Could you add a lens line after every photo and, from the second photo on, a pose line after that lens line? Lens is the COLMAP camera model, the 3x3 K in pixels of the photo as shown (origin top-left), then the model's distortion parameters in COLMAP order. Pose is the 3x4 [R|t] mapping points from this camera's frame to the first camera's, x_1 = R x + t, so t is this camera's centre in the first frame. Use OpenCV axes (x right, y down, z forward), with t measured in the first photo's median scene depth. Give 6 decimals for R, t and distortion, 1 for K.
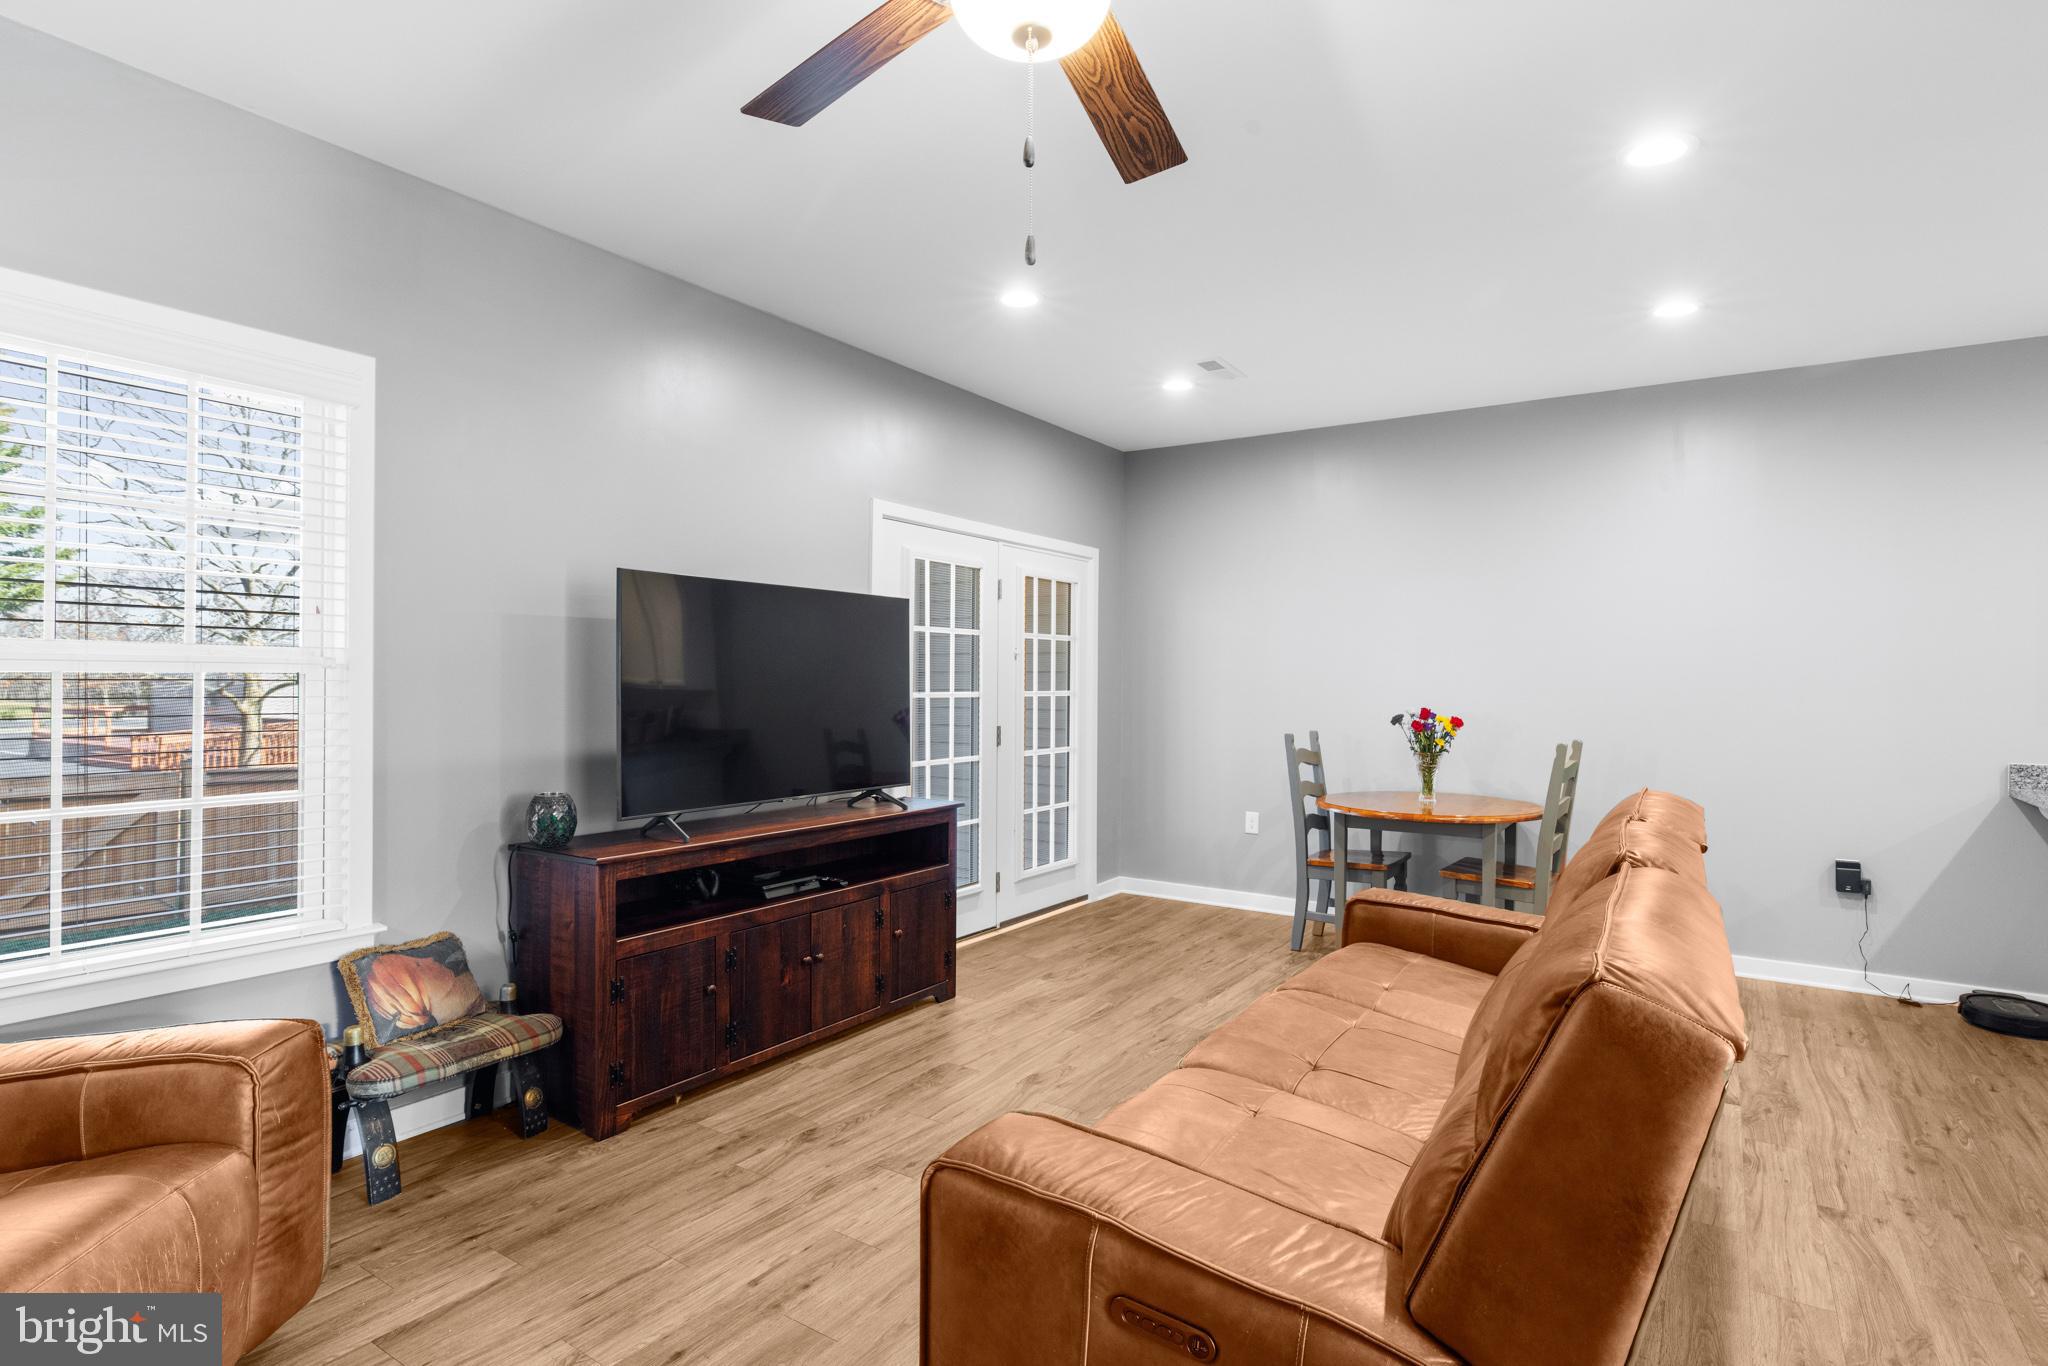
lens RADIAL K [[1037.8, 0, 1034.5], [0, 1037.8, 681.8], [0, 0, 1]] dist [-0.002111, 0.000669]
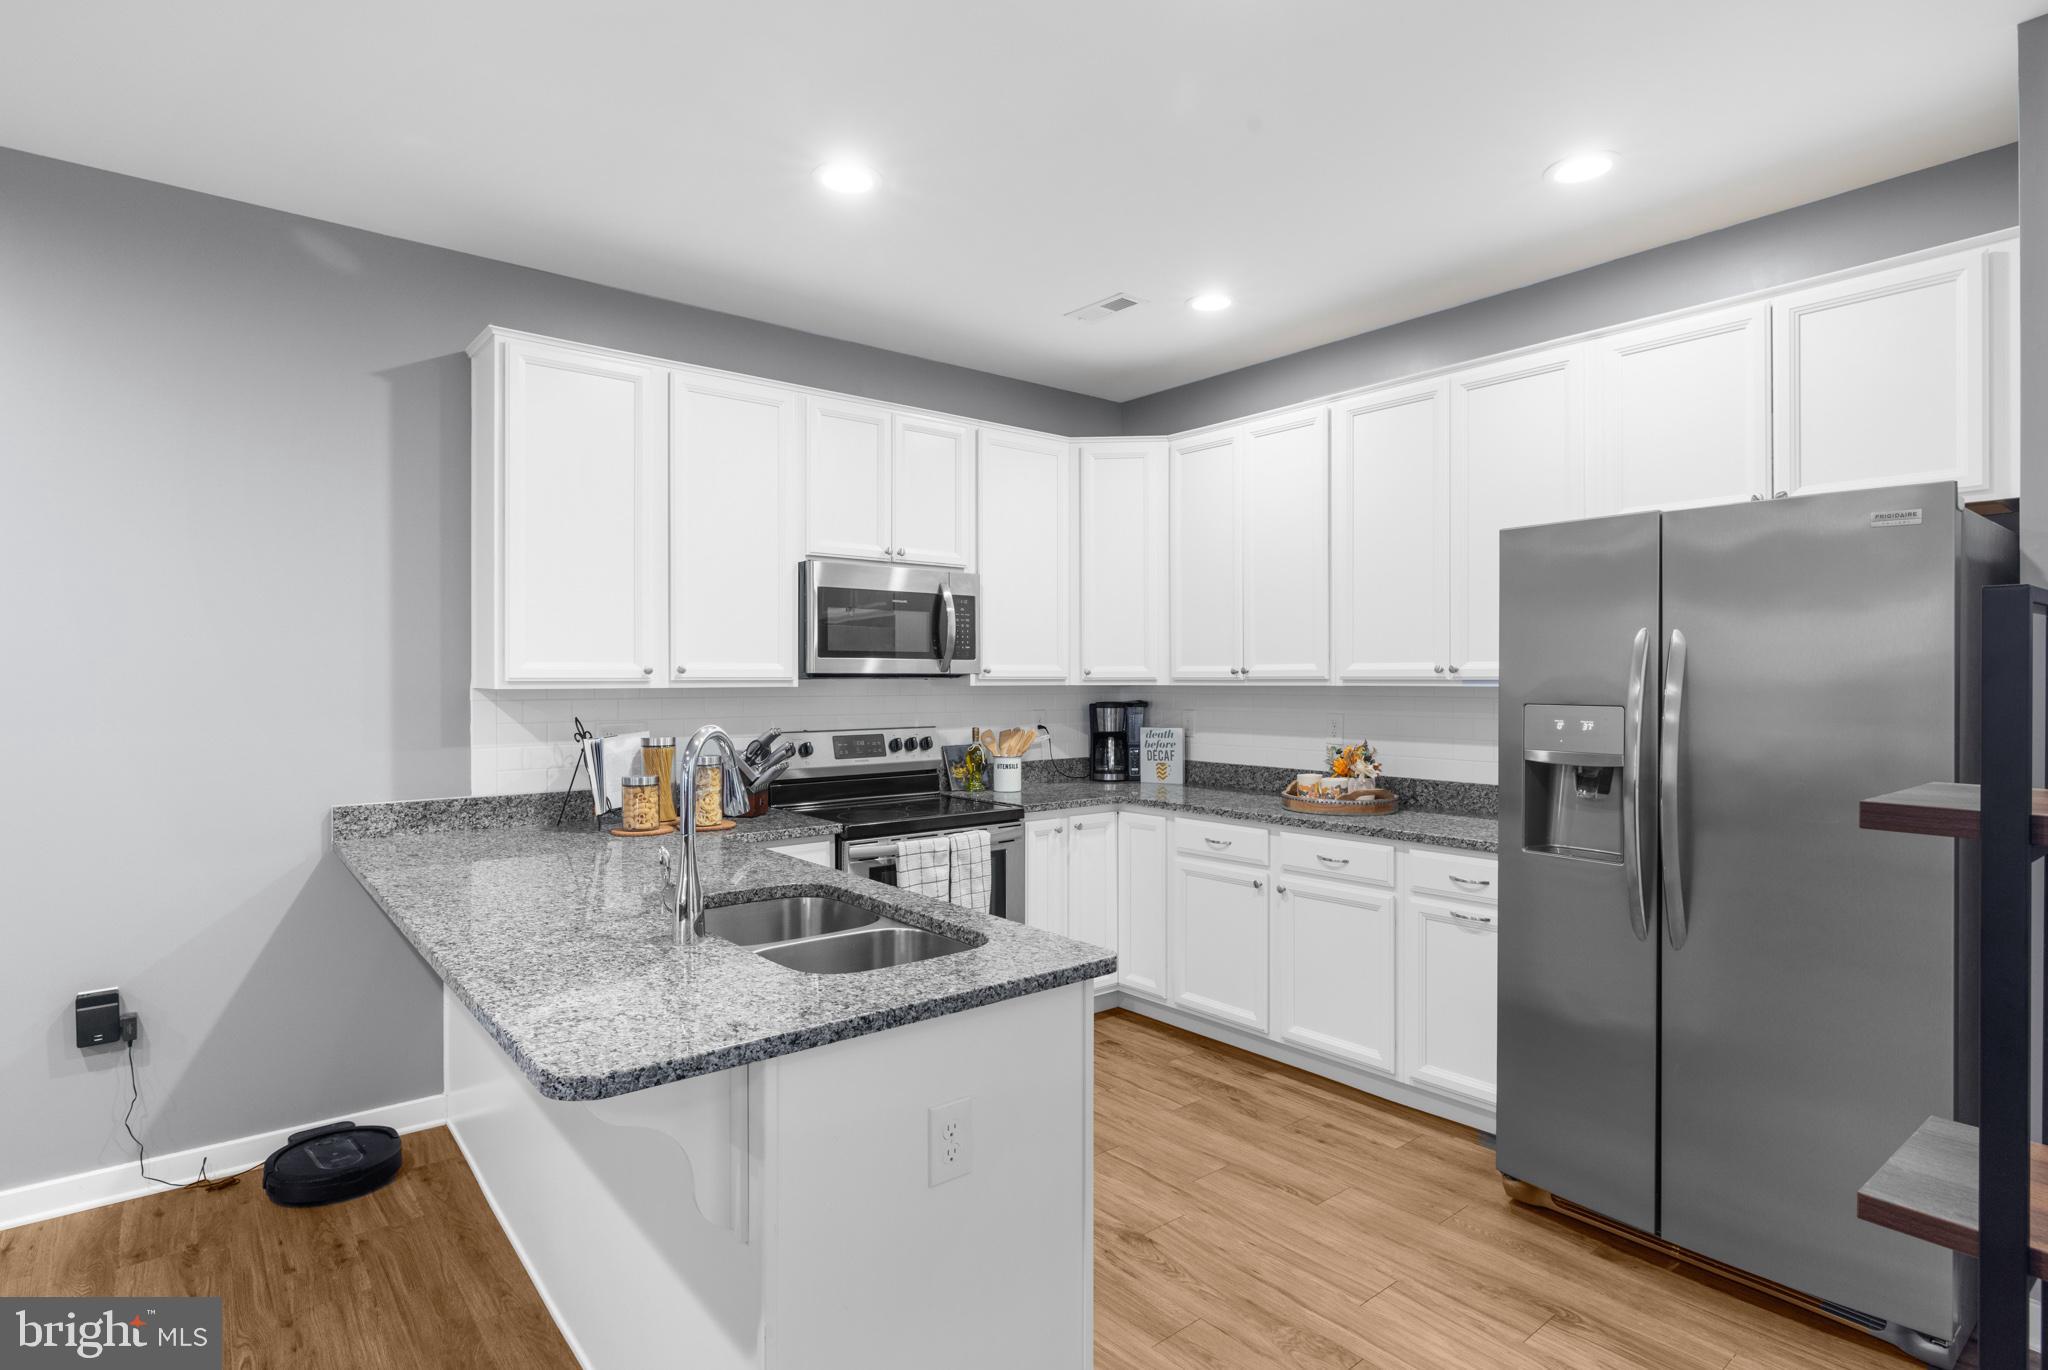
lens RADIAL K [[1037.8, 0, 1034.5], [0, 1037.8, 683.8], [0, 0, 1]] dist [-0.002111, 0.000669]
pose [[0.292655, -0.015363, 0.956095, 0.444147], [0.004887, 0.999882, 0.014570, -0.016388], [-0.956206, 0.000409, 0.292695, 0.361125]]
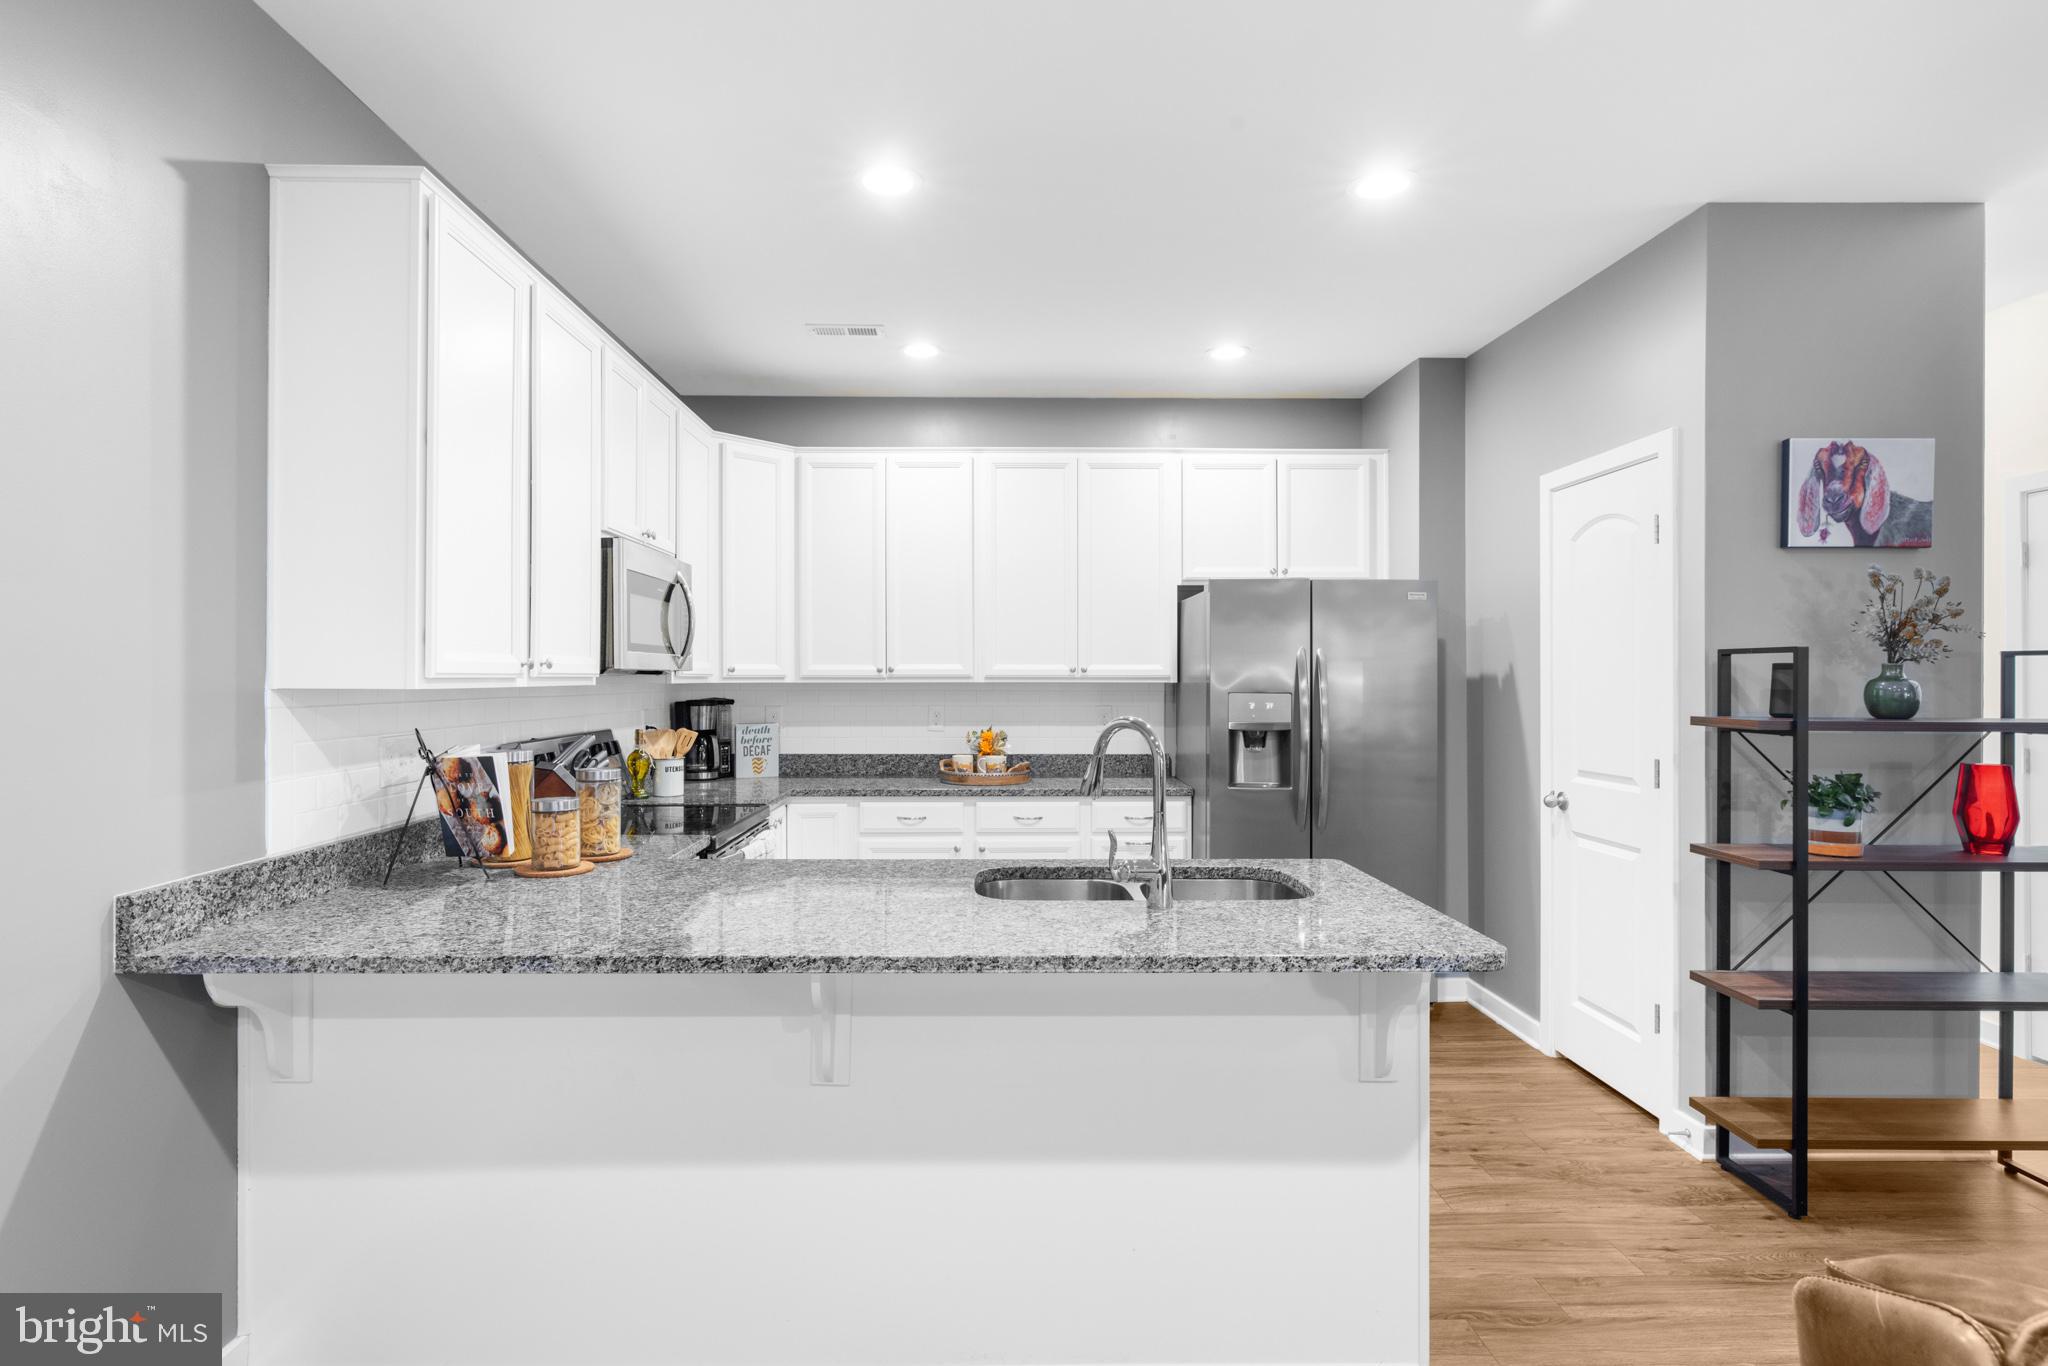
lens RADIAL K [[1031.6, 0, 1001.5], [0, 1031.6, 676.3], [0, 0, 1]] dist [-0.001955, 0.000401]
pose [[-0.565646, -0.010016, 0.824587, 0.454565], [-0.005695, 0.999950, 0.008240, -0.015921], [-0.824629, -0.000035, -0.565675, 1.065258]]
